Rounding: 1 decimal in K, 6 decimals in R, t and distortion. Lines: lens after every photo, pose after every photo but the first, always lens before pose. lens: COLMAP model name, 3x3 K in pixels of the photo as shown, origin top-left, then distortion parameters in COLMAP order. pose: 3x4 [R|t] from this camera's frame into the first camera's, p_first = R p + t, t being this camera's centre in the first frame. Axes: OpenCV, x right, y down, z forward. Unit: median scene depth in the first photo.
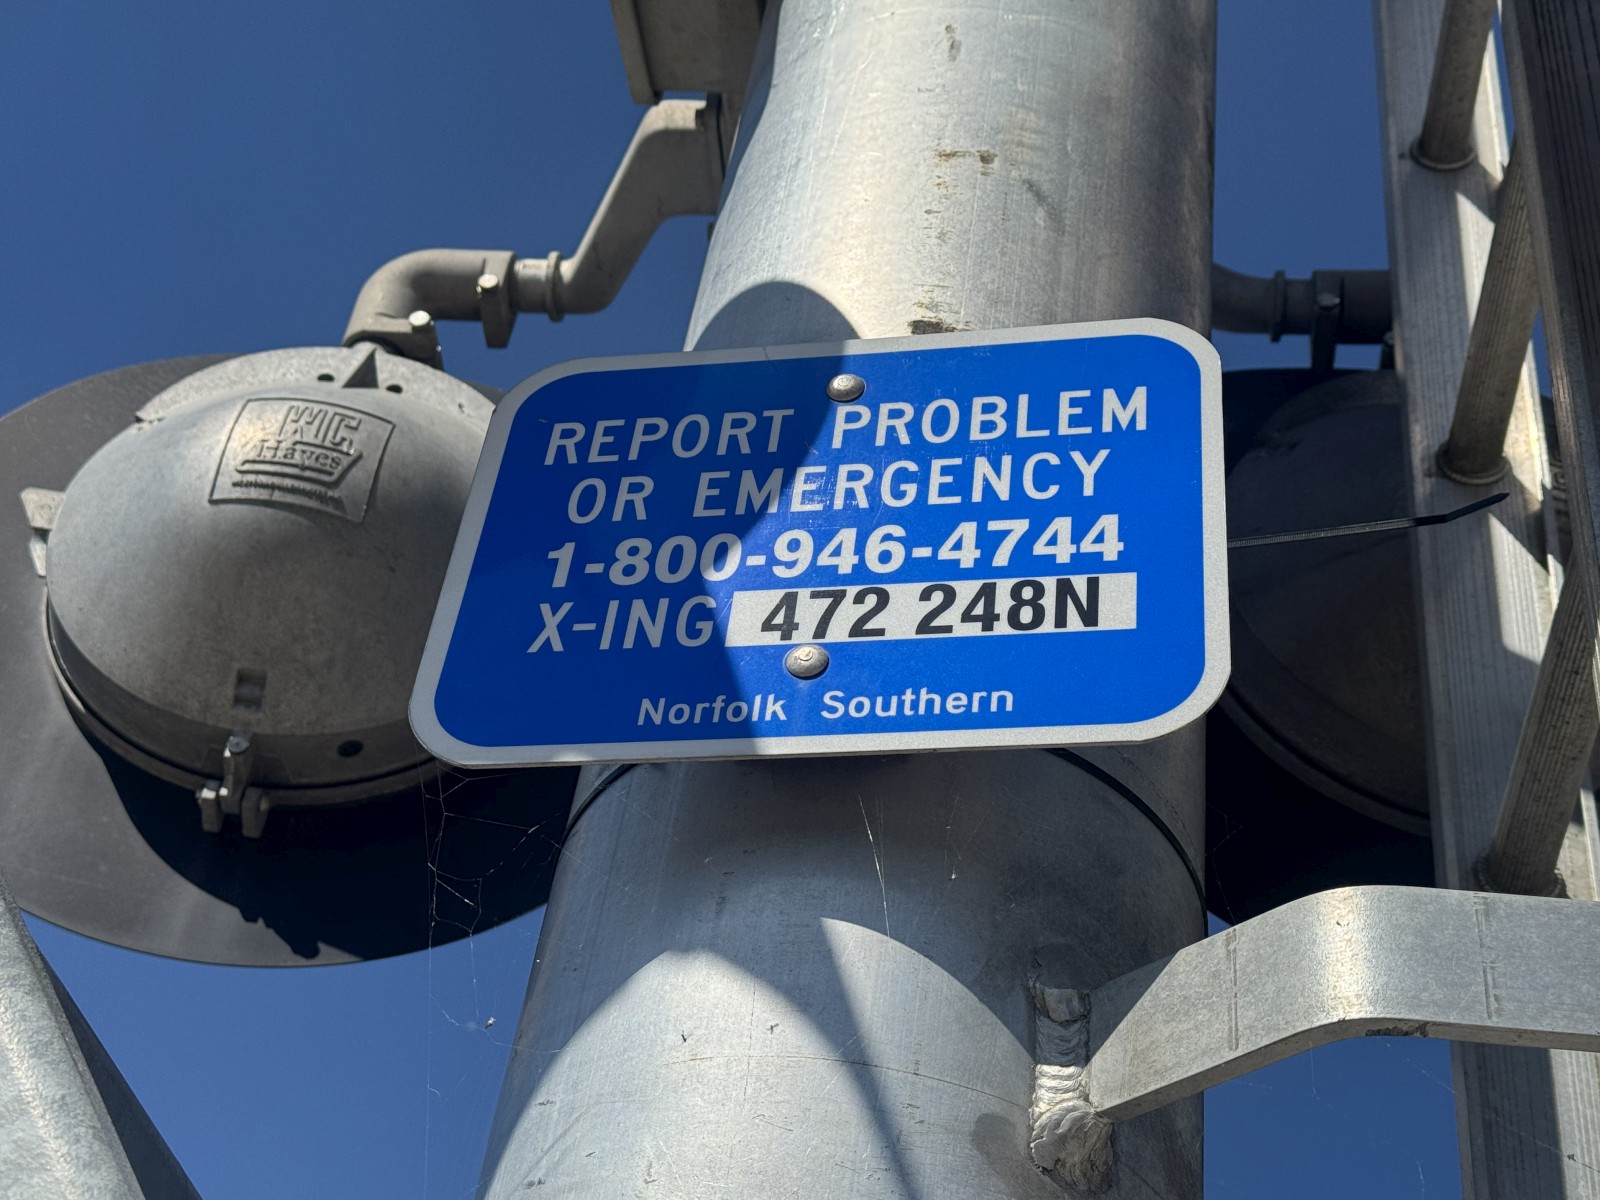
lens RADIAL K [[2335.9, 0, 800.2], [0, 2335.9, 593.4], [0, 0, 1]] dist [-0.040390, 0.000000]
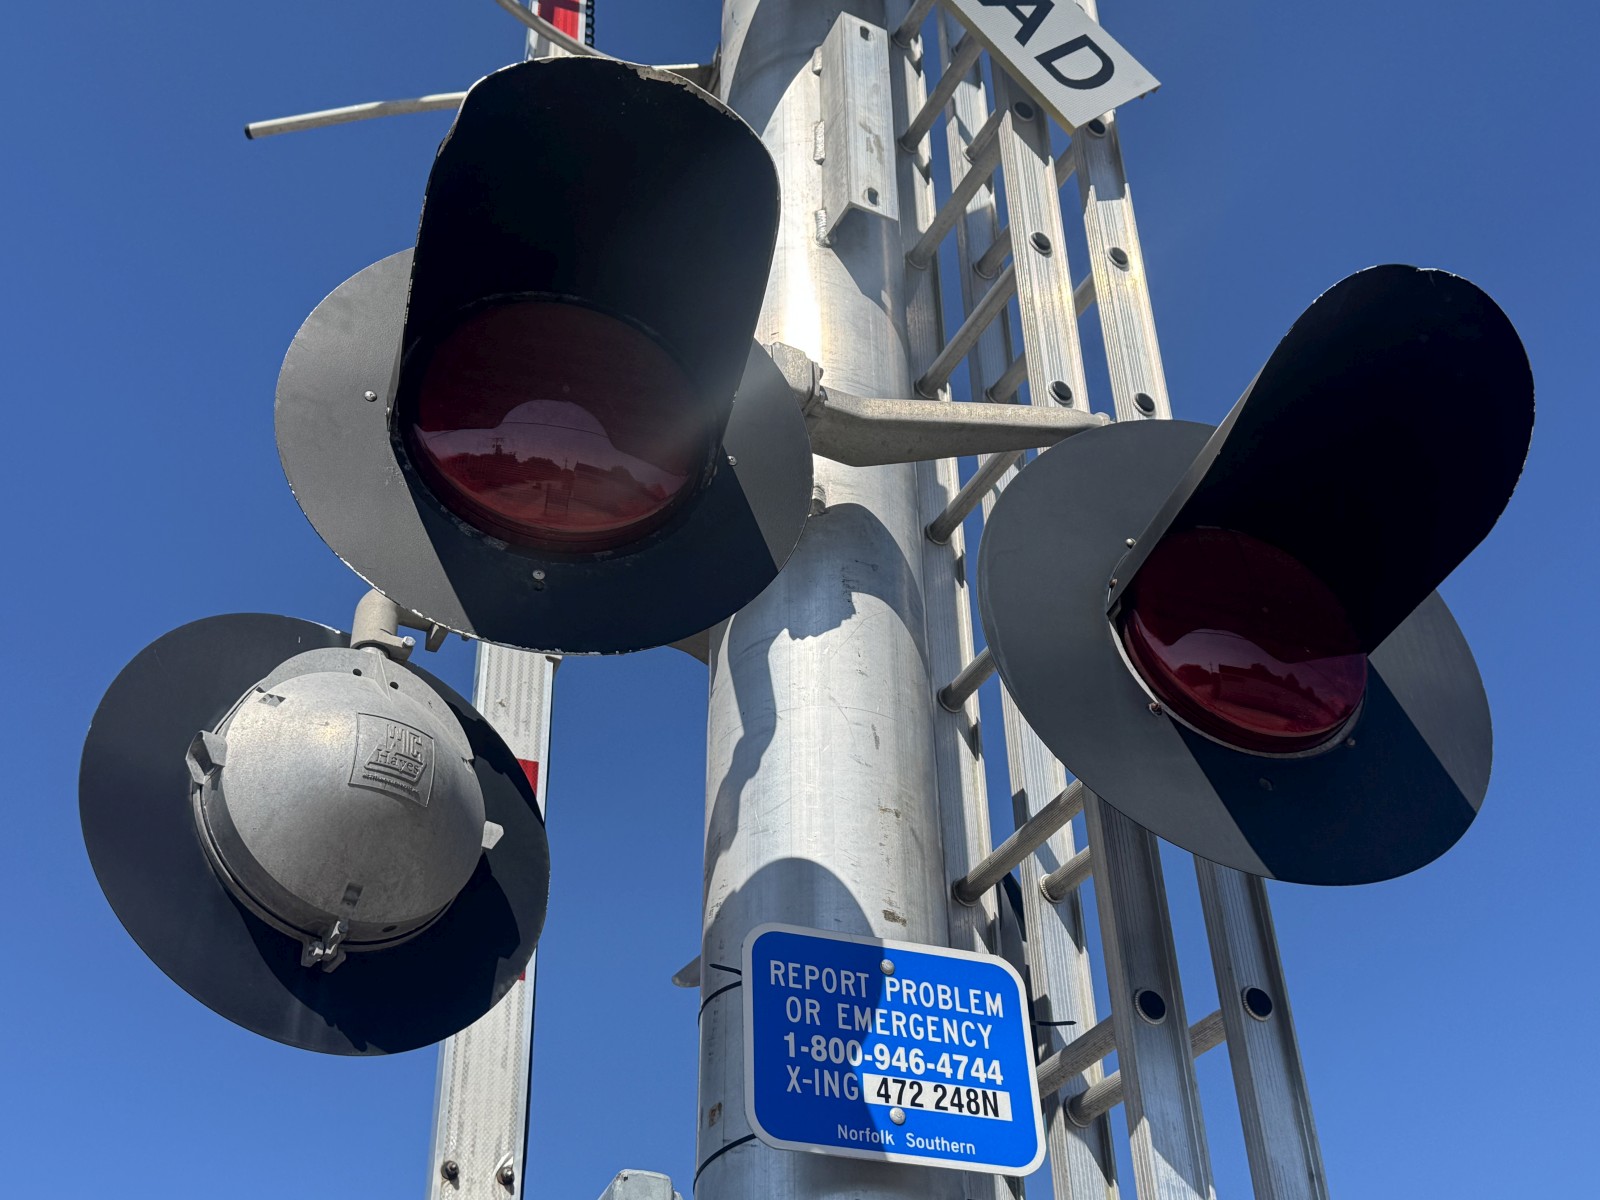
lens RADIAL K [[1780.8, 0, 787.1], [0, 1780.8, 603.2], [0, 0, 1]] dist [0.071338, 0.000000]
pose [[0.852551, 0.212704, 0.477403, -1.066585], [-0.262448, 0.964153, 0.039110, -0.513854], [-0.451971, -0.158637, 0.877813, -0.524813]]
